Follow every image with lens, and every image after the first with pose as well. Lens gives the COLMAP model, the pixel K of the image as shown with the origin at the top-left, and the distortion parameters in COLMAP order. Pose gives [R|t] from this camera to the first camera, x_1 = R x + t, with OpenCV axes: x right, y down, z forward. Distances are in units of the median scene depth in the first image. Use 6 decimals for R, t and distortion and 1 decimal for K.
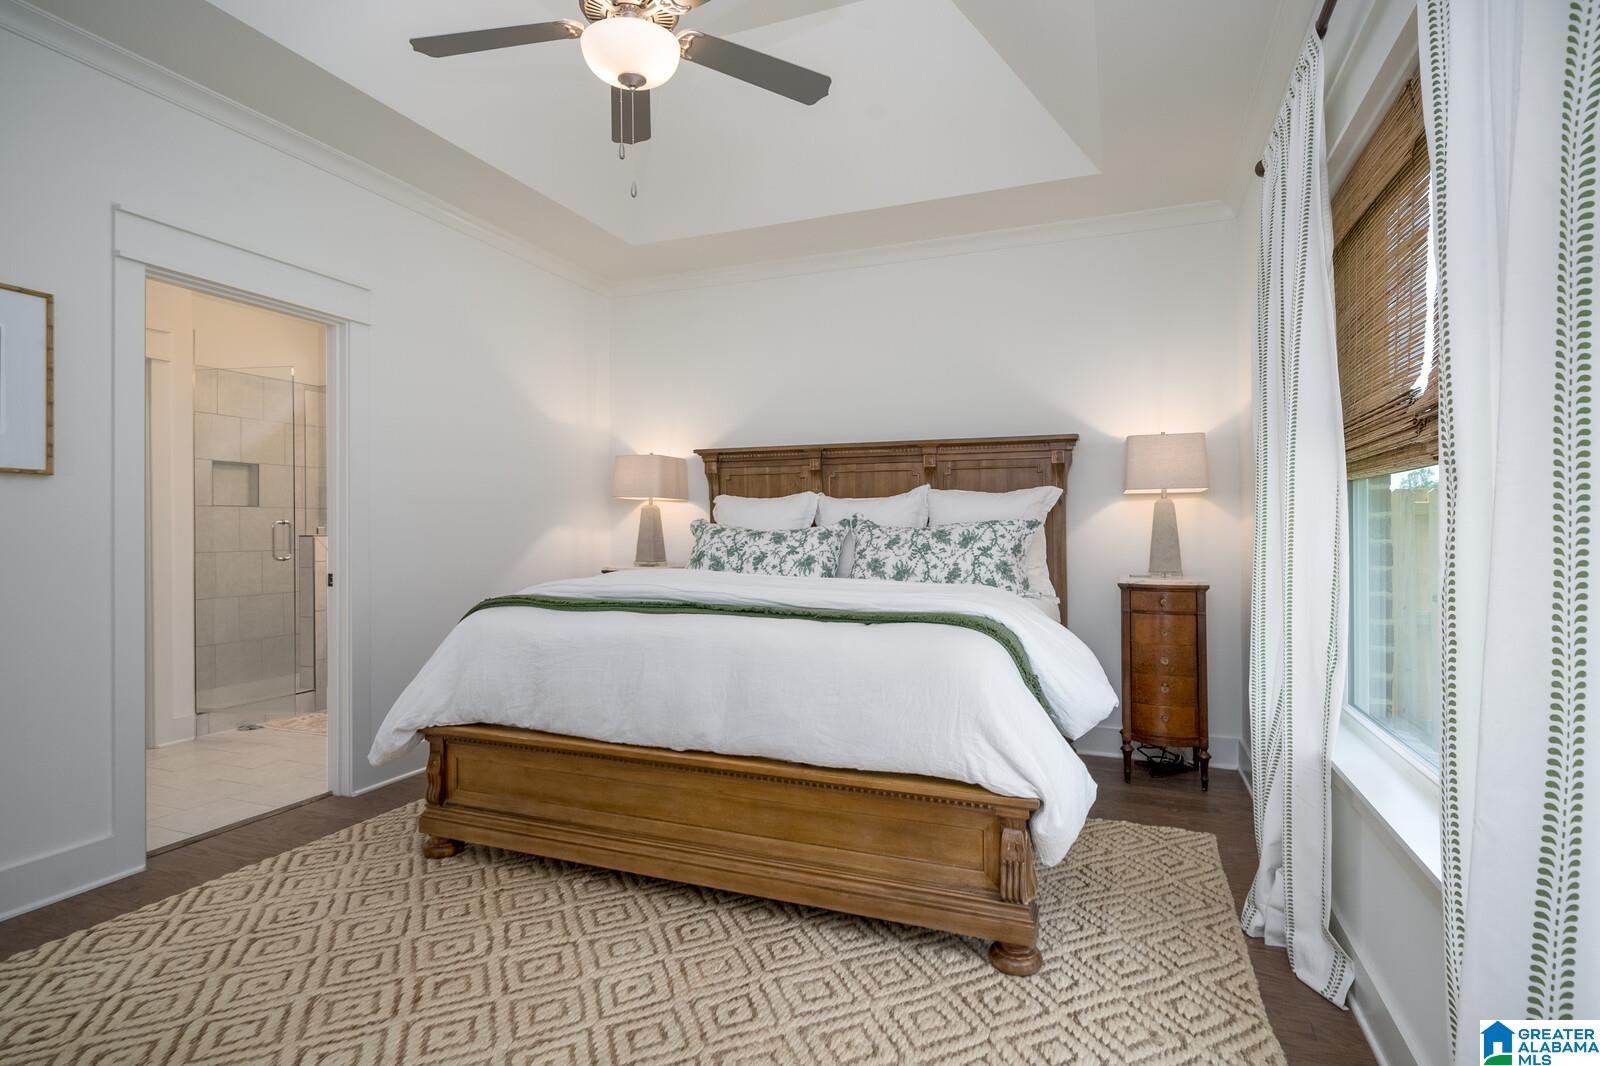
lens RADIAL K [[784.2, 0, 808.2], [0, 784.2, 528.0], [0, 0, 1]] dist [-0.000388, -0.000286]
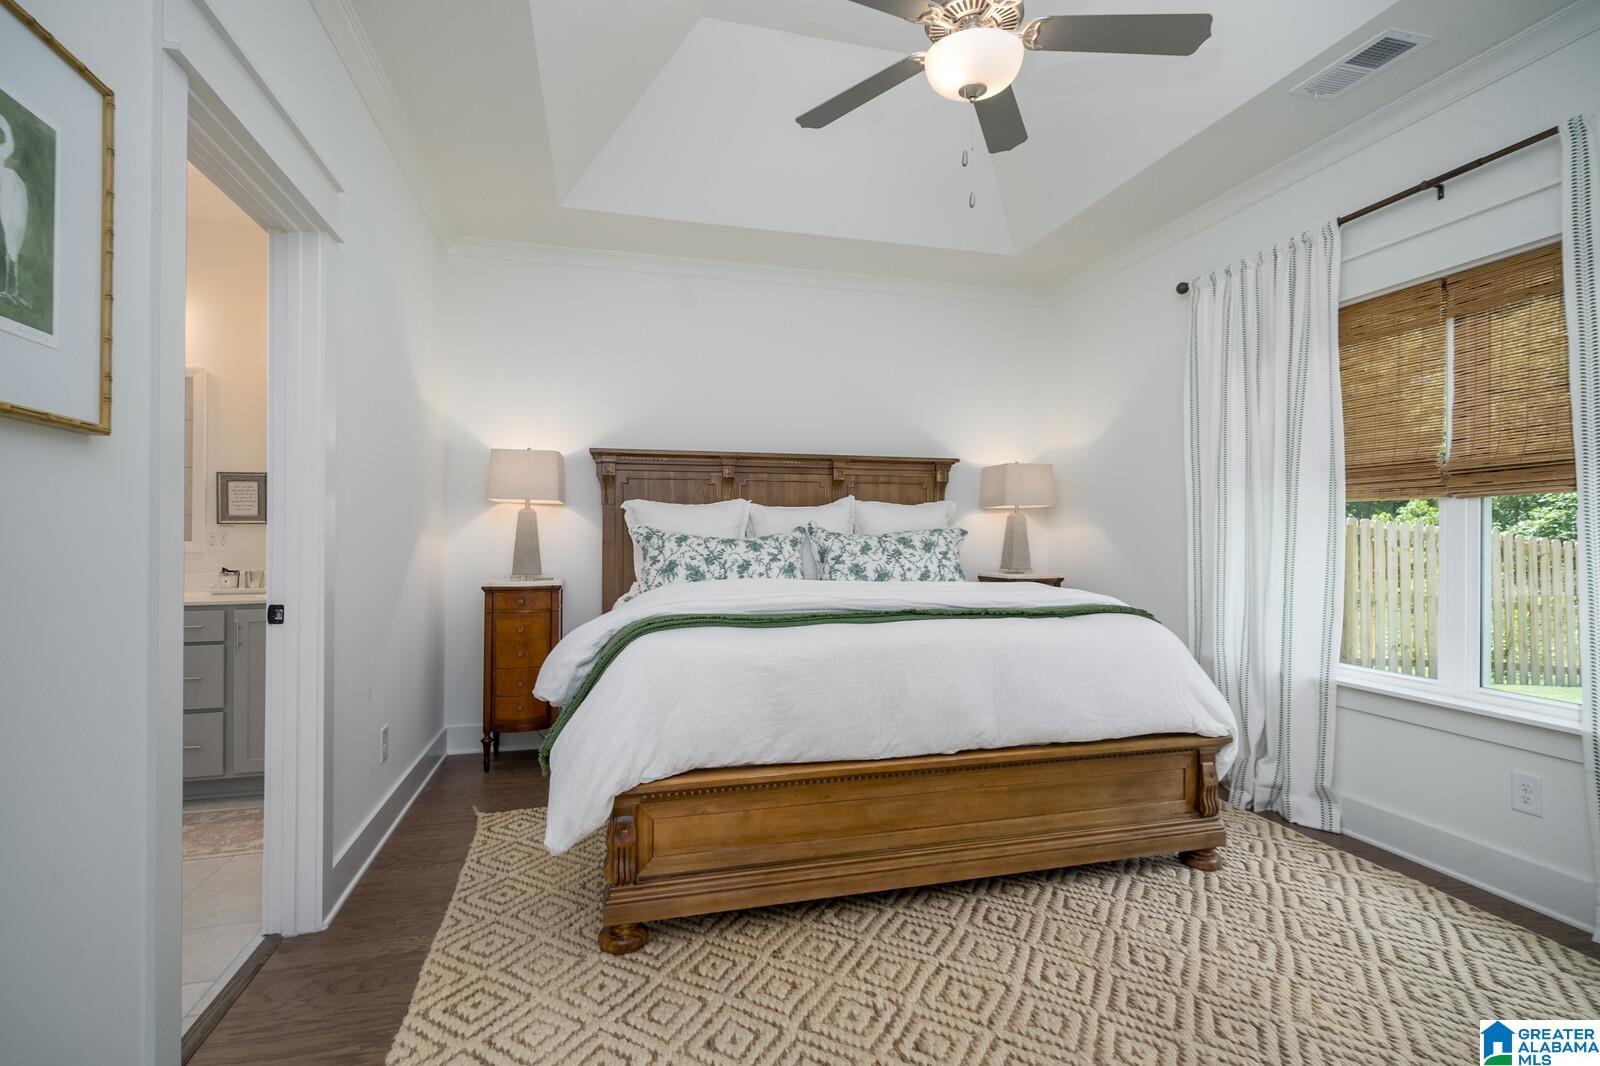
lens RADIAL K [[746.4, 0, 798.2], [0, 746.4, 536.1], [0, 0, 1]] dist [-0.000782, 0.000607]
pose [[0.808627, -0.001446, 0.588320, -0.615633], [0.000711, 0.999999, 0.001480, -0.000494], [-0.588322, -0.000778, 0.808627, 0.227560]]
